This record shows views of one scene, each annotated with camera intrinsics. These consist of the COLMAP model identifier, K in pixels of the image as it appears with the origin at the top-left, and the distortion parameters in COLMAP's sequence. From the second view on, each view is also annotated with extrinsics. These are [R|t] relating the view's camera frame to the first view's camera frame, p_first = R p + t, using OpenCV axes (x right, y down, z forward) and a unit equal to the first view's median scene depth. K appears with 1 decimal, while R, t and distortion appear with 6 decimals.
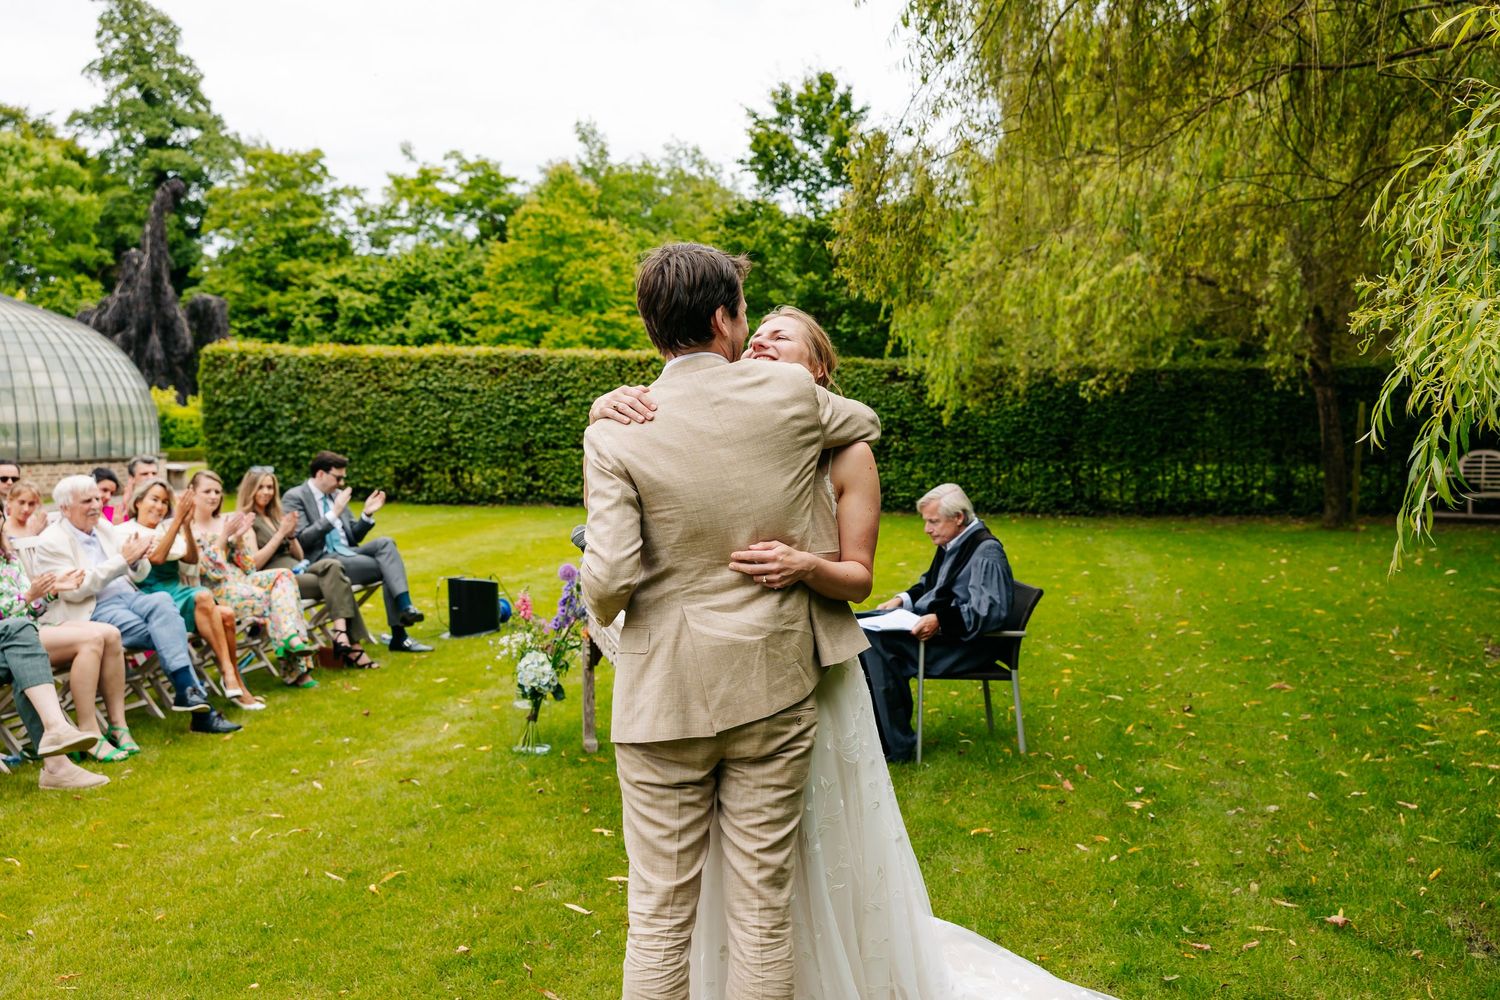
lens RADIAL K [[1416.3, 0, 747.5], [0, 1416.3, 456.2], [0, 0, 1]] dist [-0.008789, 0.009673]
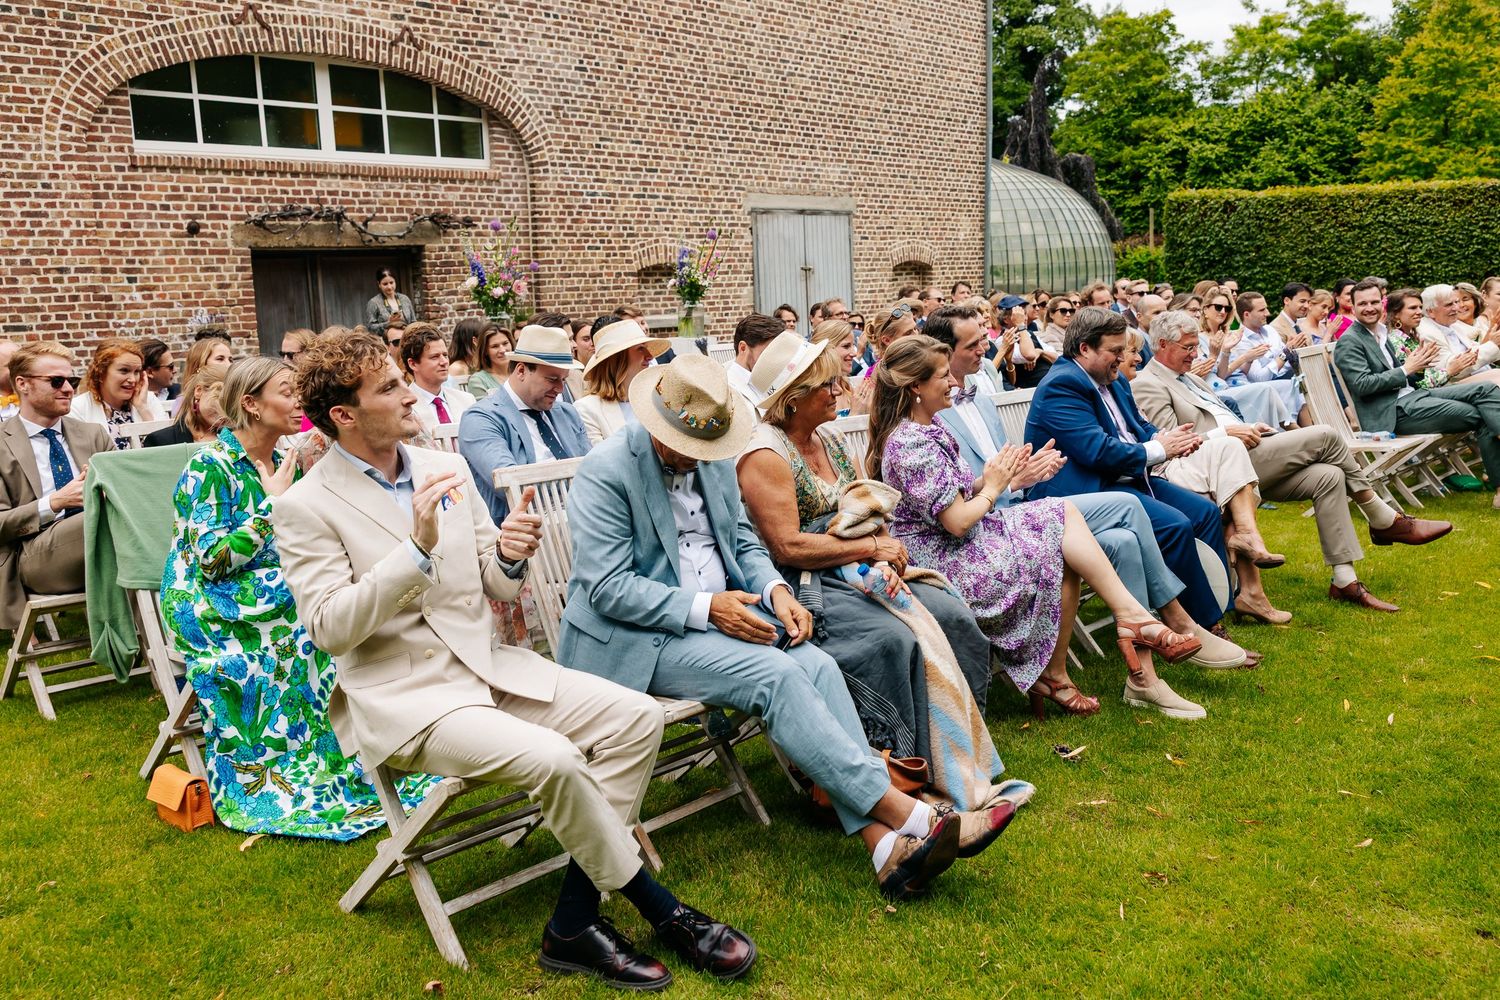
lens RADIAL K [[1268.7, 0, 750.0], [0, 1268.7, 500.0], [0, 0, 1]] dist [0.012652, -0.007964]
pose [[0.861458, 0.069456, -0.503057, -0.065348], [0.008877, 0.988392, 0.151667, 0.004771], [0.507751, -0.135120, 0.850842, -0.049636]]
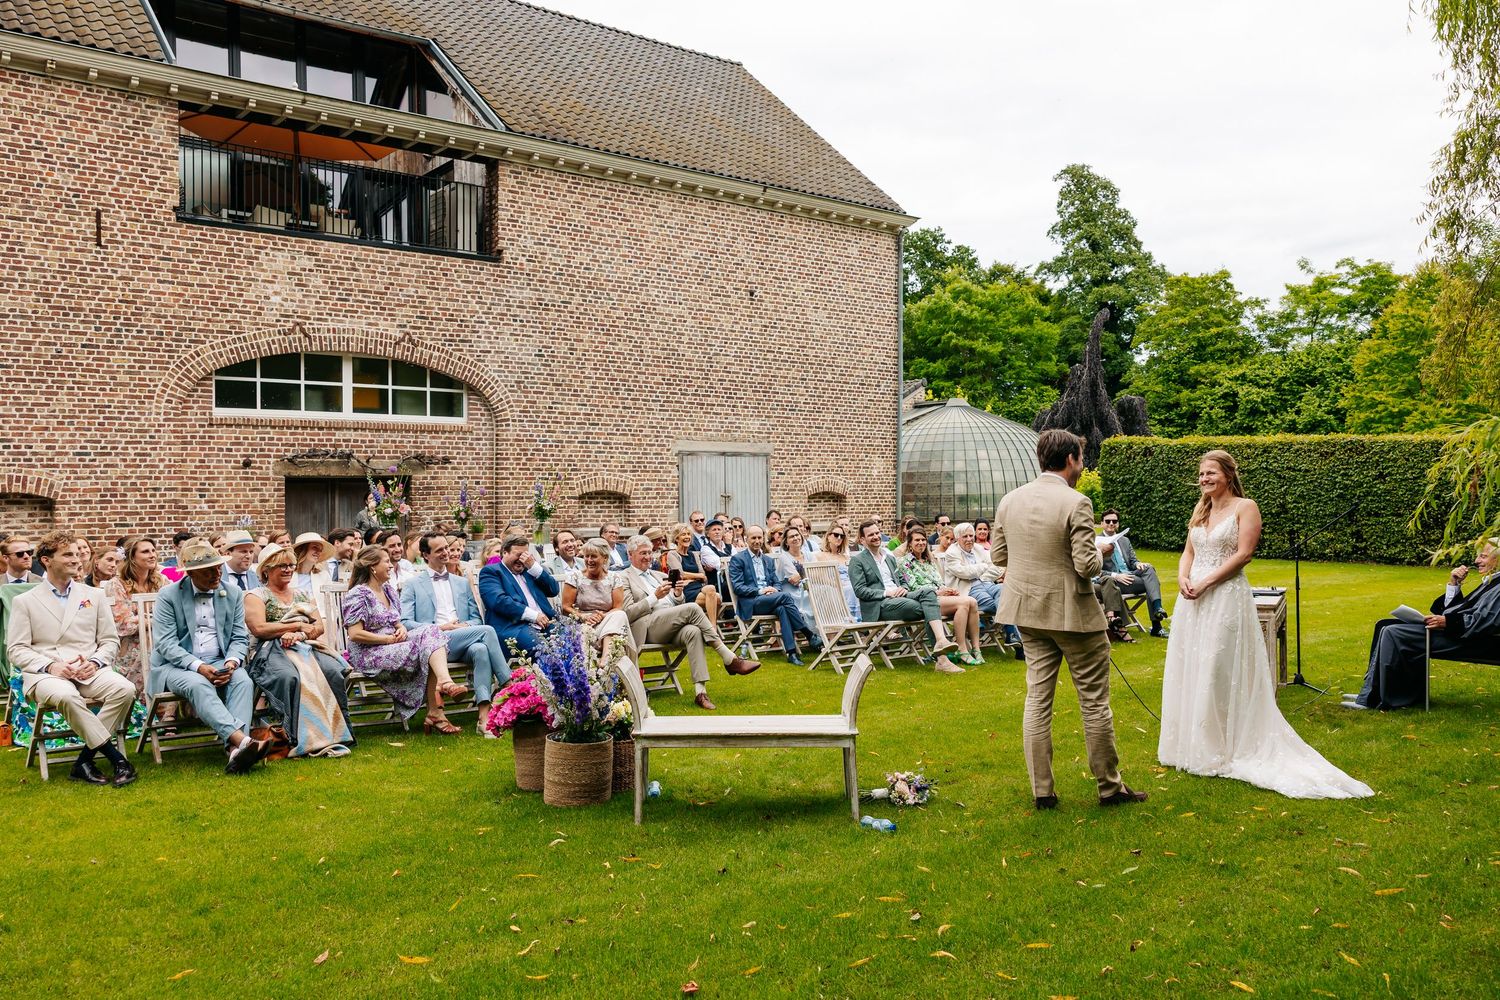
lens RADIAL K [[1213.7, 0, 750.0], [0, 1213.7, 500.0], [0, 0, 1]] dist [-0.001018, 0.001626]
pose [[0.770031, 0.006548, -0.637973, 0.053175], [-0.019105, 0.999736, -0.012798, 0.001870], [0.637721, 0.022043, 0.769952, -0.068183]]
